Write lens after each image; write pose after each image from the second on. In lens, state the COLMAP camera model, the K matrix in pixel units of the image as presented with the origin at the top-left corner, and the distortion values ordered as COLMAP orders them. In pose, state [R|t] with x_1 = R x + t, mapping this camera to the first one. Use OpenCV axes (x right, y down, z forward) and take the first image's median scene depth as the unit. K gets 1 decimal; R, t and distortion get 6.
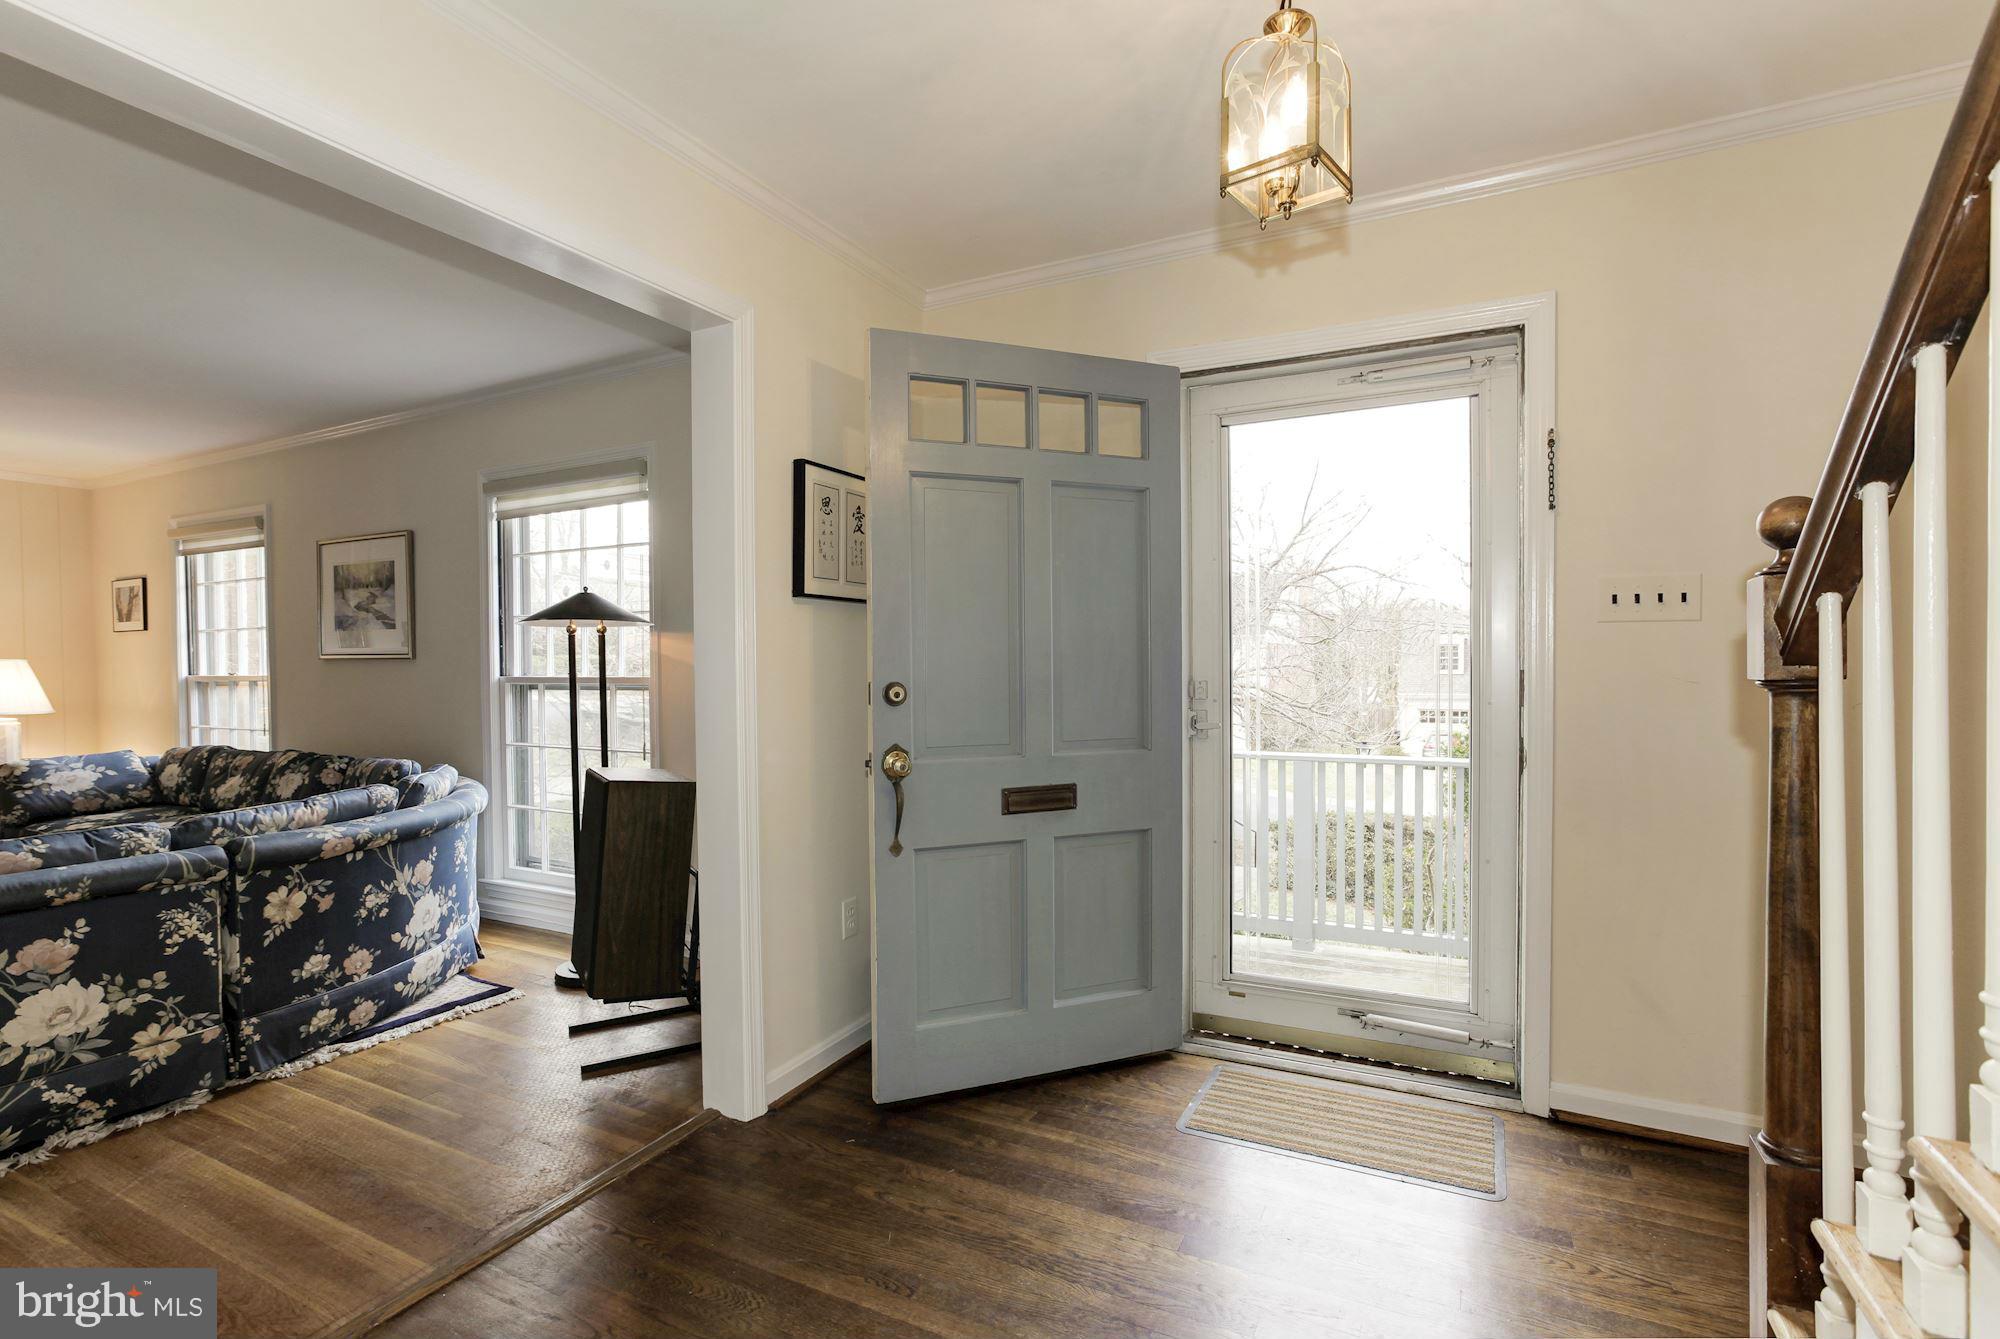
lens RADIAL K [[917.2, 0, 1018.0], [0, 917.2, 674.2], [0, 0, 1]] dist [-0.018776, 0.003384]
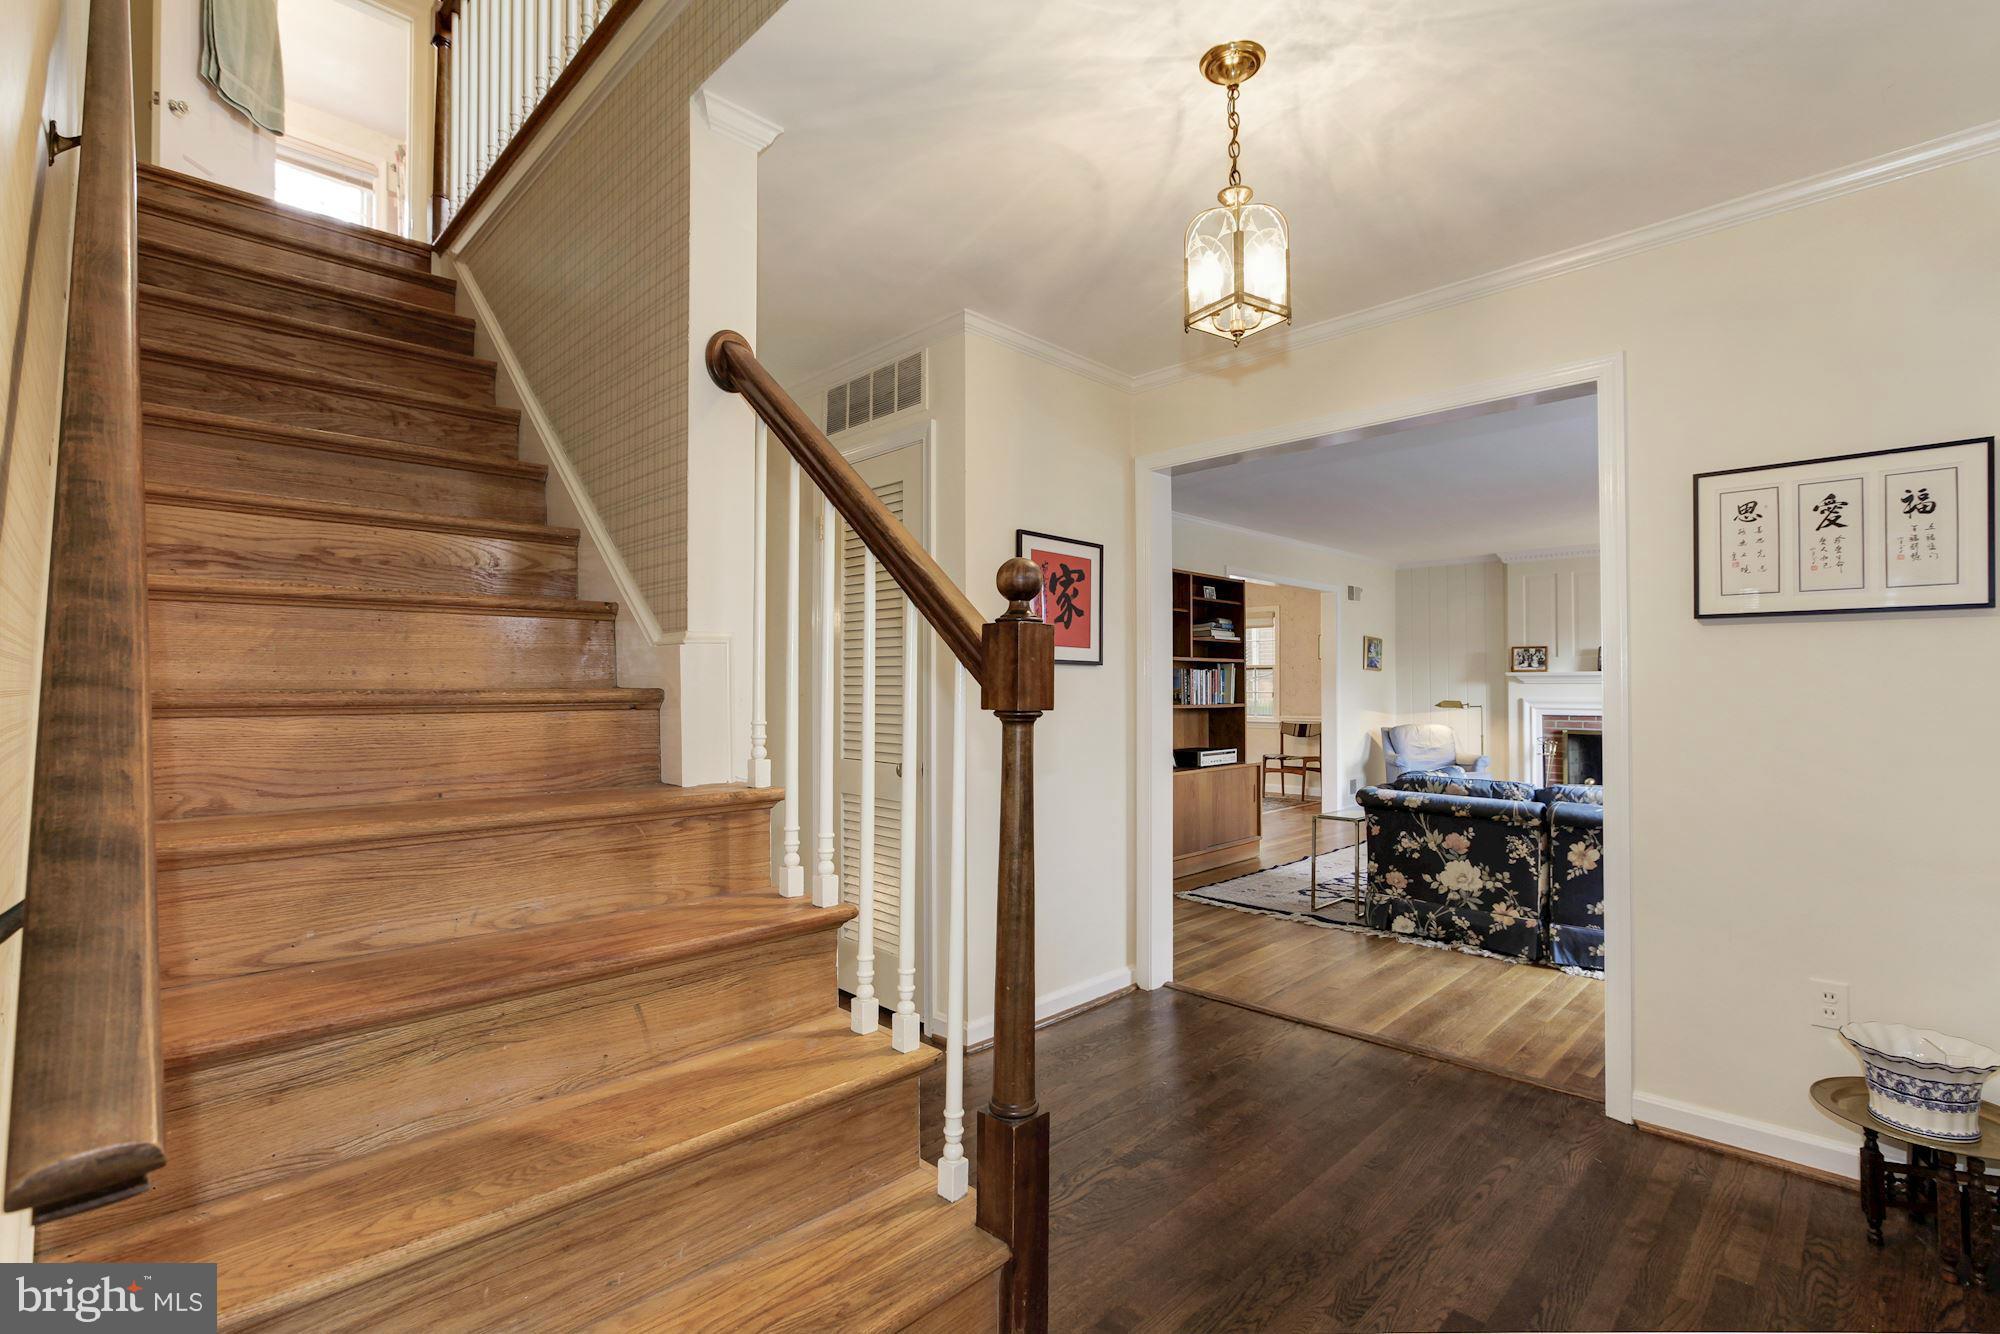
lens RADIAL K [[917.2, 0, 999.0], [0, 917.2, 672.5], [0, 0, 1]] dist [-0.018776, 0.003384]
pose [[-0.308277, -0.007696, -0.951266, 0.910858], [-0.014588, 0.999888, -0.003362, -0.015385], [0.951185, 0.012841, -0.308354, 0.621052]]
